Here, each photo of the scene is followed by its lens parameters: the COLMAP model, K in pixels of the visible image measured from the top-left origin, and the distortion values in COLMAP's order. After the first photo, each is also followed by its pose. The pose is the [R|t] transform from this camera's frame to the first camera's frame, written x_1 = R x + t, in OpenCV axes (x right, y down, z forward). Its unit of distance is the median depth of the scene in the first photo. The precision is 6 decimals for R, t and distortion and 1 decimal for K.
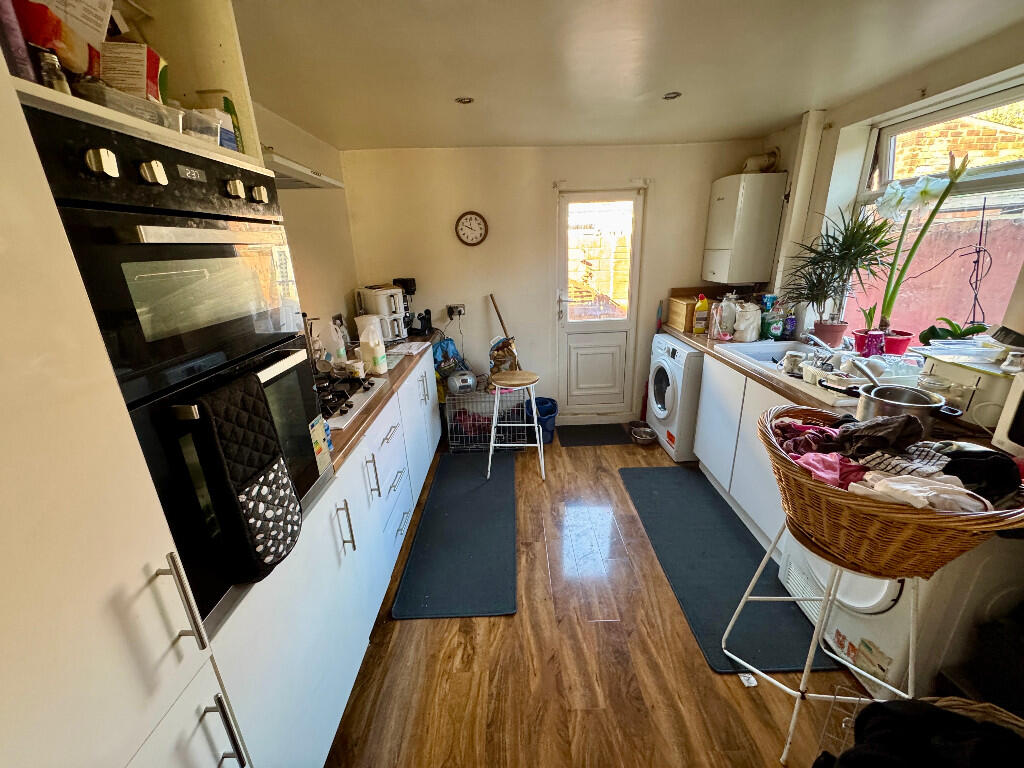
lens RADIAL K [[408.6, 0, 513.2], [0, 408.6, 381.7], [0, 0, 1]] dist [-0.000356, -0.000031]
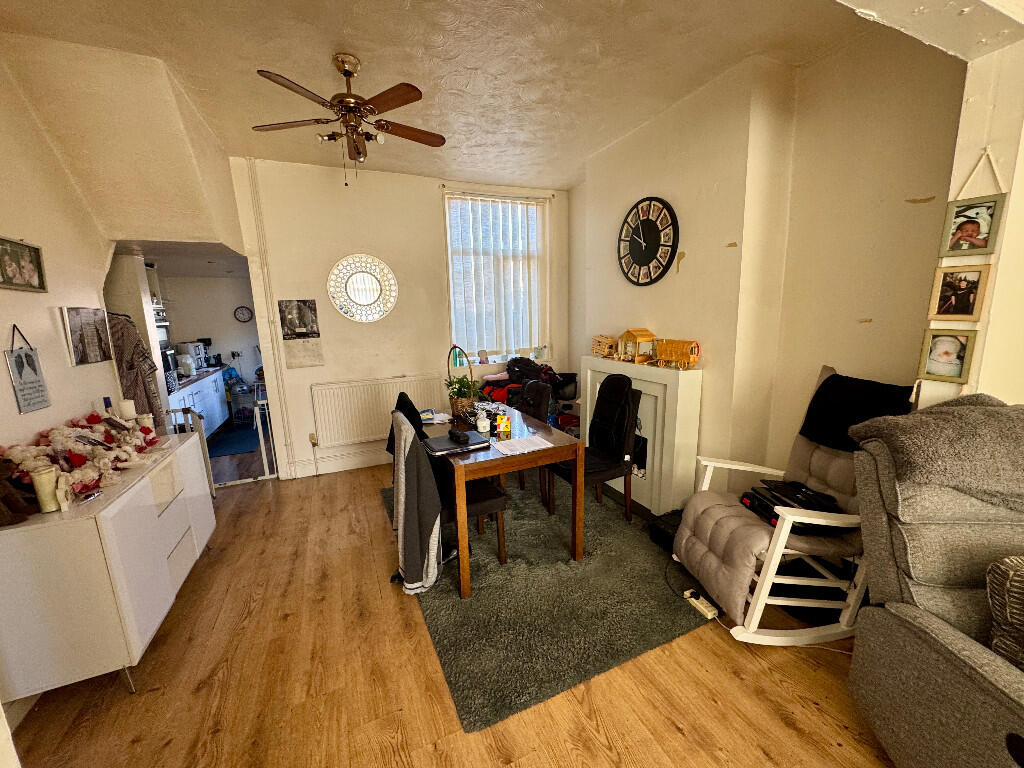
lens RADIAL K [[408.6, 0, 511.1], [0, 408.6, 386.2], [0, 0, 1]] dist [-0.000356, -0.000031]
pose [[0.921645, -0.057474, 0.383754, 0.315069], [0.115959, 0.984573, -0.131035, 0.389857], [-0.370302, 0.165268, 0.914091, -1.259219]]
